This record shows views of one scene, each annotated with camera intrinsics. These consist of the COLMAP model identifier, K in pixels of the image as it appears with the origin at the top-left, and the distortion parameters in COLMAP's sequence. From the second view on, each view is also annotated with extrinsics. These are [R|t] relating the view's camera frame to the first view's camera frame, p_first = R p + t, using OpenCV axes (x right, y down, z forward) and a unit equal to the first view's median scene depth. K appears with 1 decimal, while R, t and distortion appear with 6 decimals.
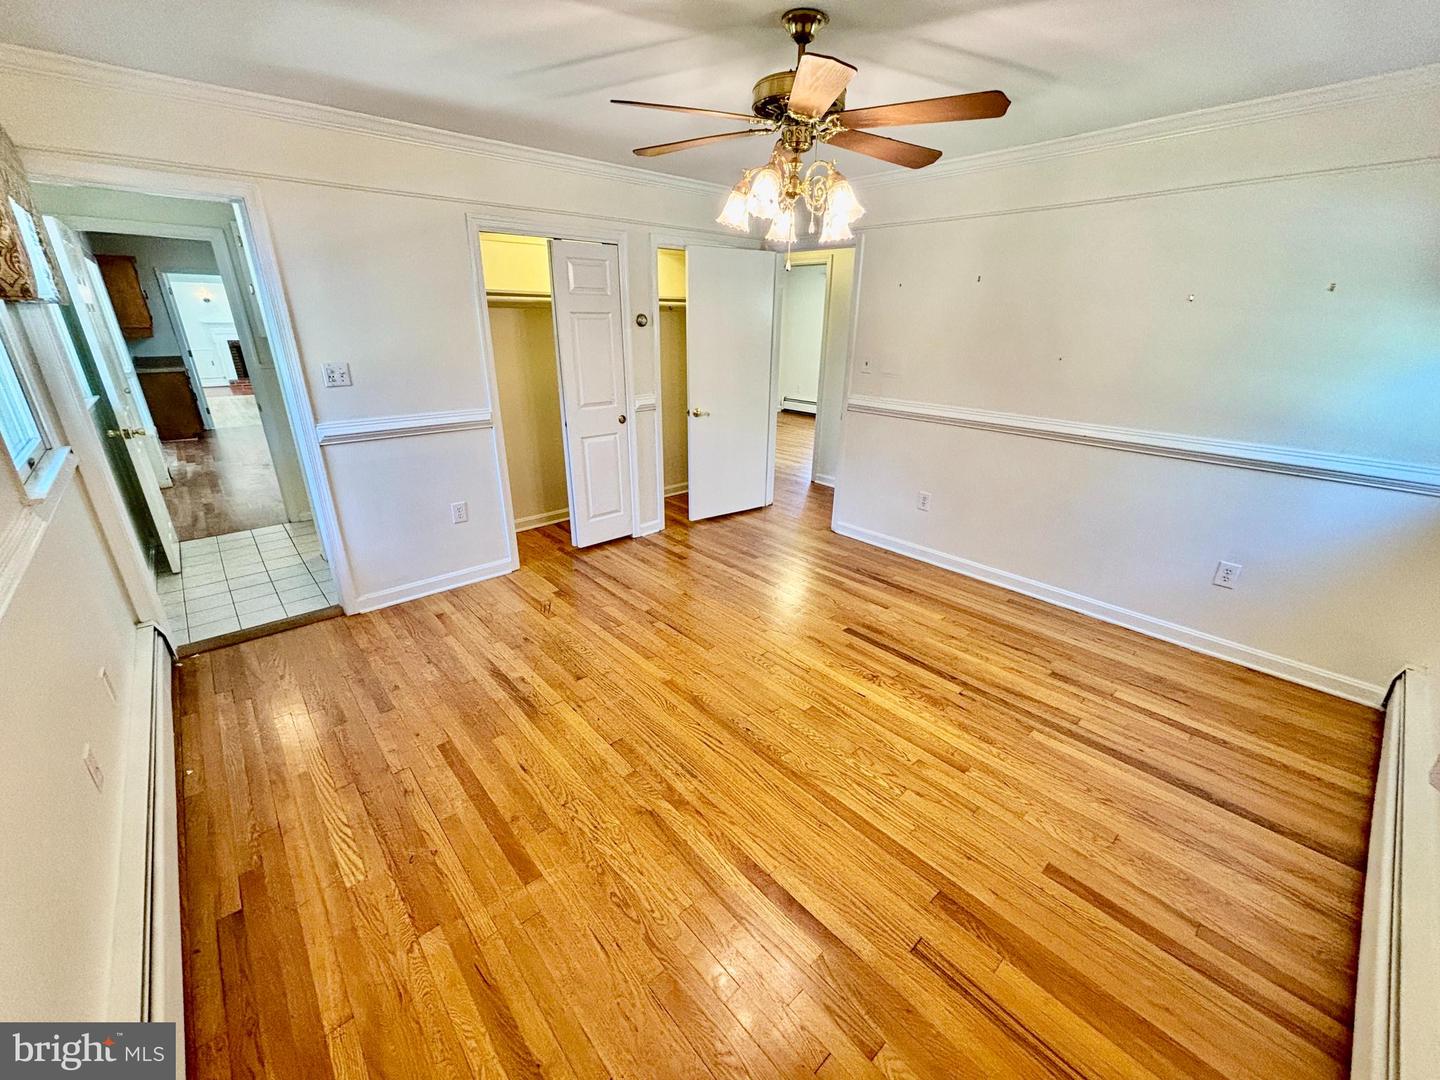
lens RADIAL K [[581.1, 0, 720.9], [0, 581.1, 538.6], [0, 0, 1]] dist [0.004159, -0.002612]
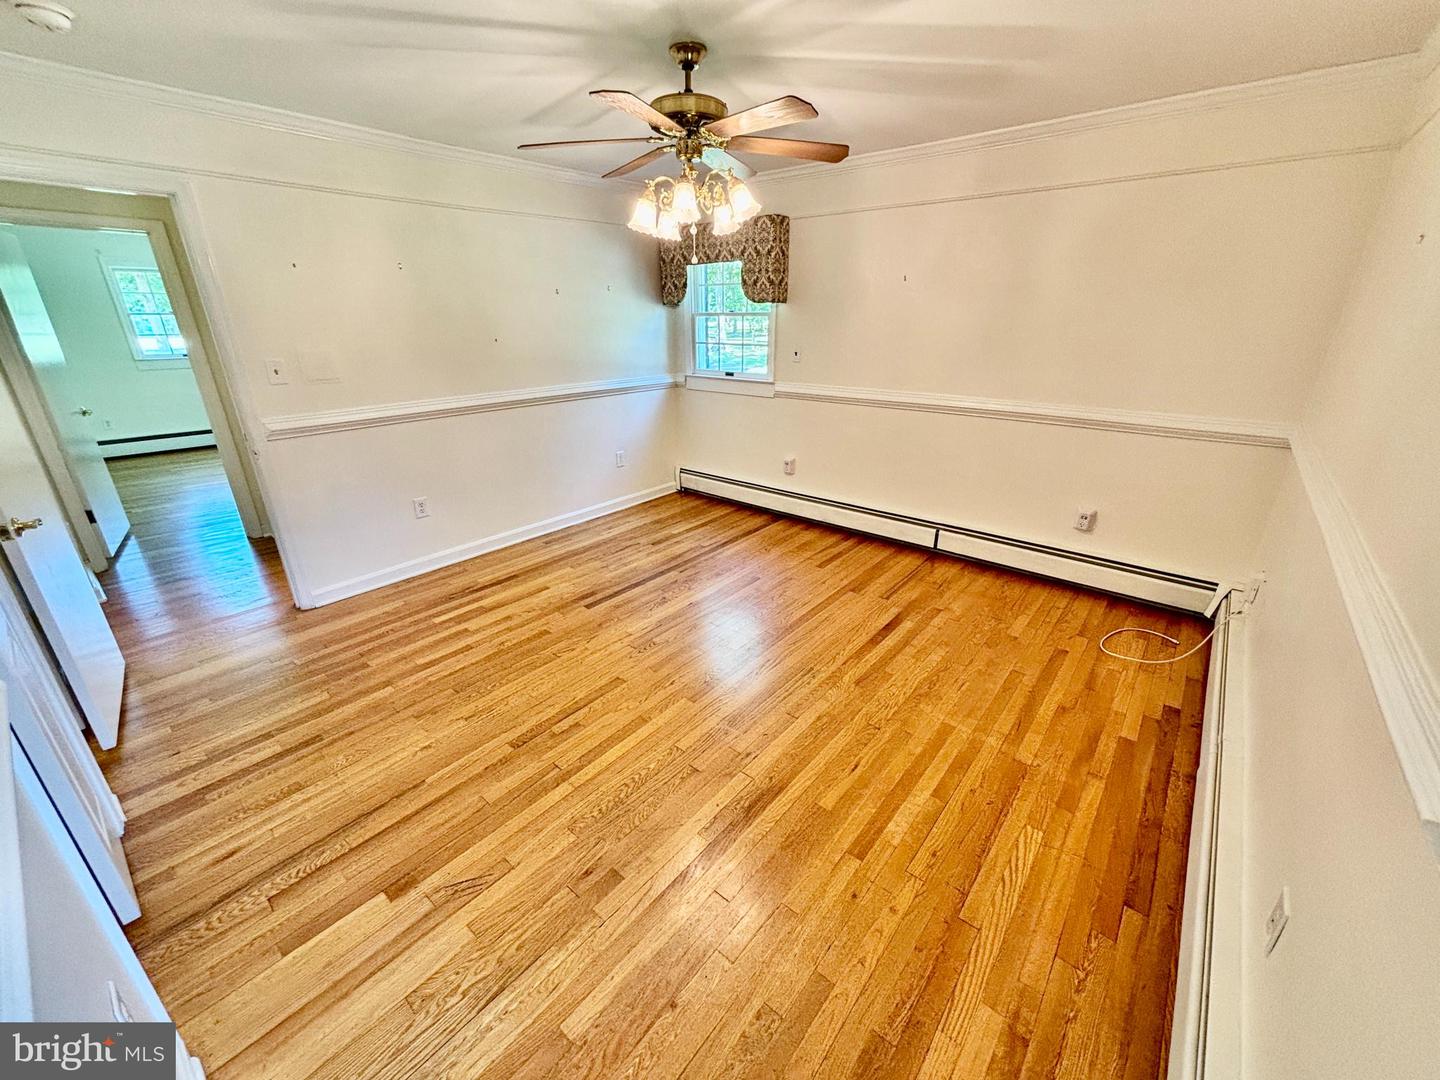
lens RADIAL K [[581.1, 0, 720.5], [0, 581.1, 534.3], [0, 0, 1]] dist [0.004159, -0.002612]
pose [[-0.142776, -0.362185, 0.921106, -0.797889], [0.355797, 0.849649, 0.389237, -0.300410], [-0.923593, 0.383301, 0.007554, 0.785291]]
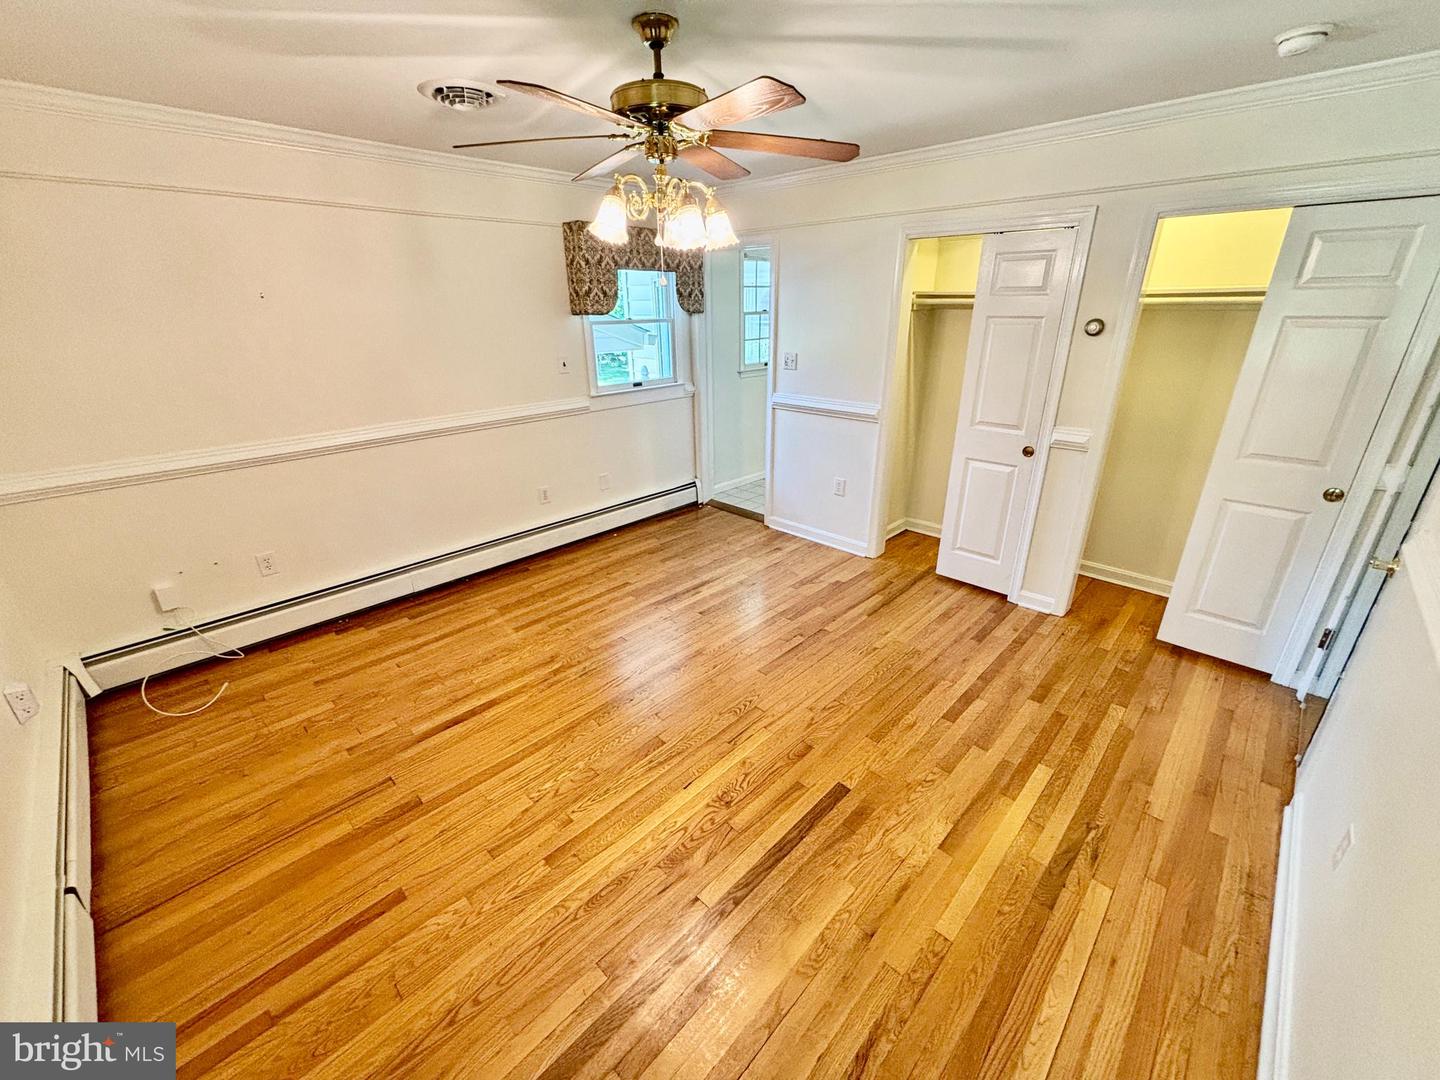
lens RADIAL K [[581.1, 0, 718.0], [0, 581.1, 537.9], [0, 0, 1]] dist [0.004159, -0.002612]
pose [[0.067893, 0.364240, -0.928827, 0.804452], [-0.347152, 0.881424, 0.320276, -0.295118], [0.935348, 0.300700, 0.186289, 0.703422]]
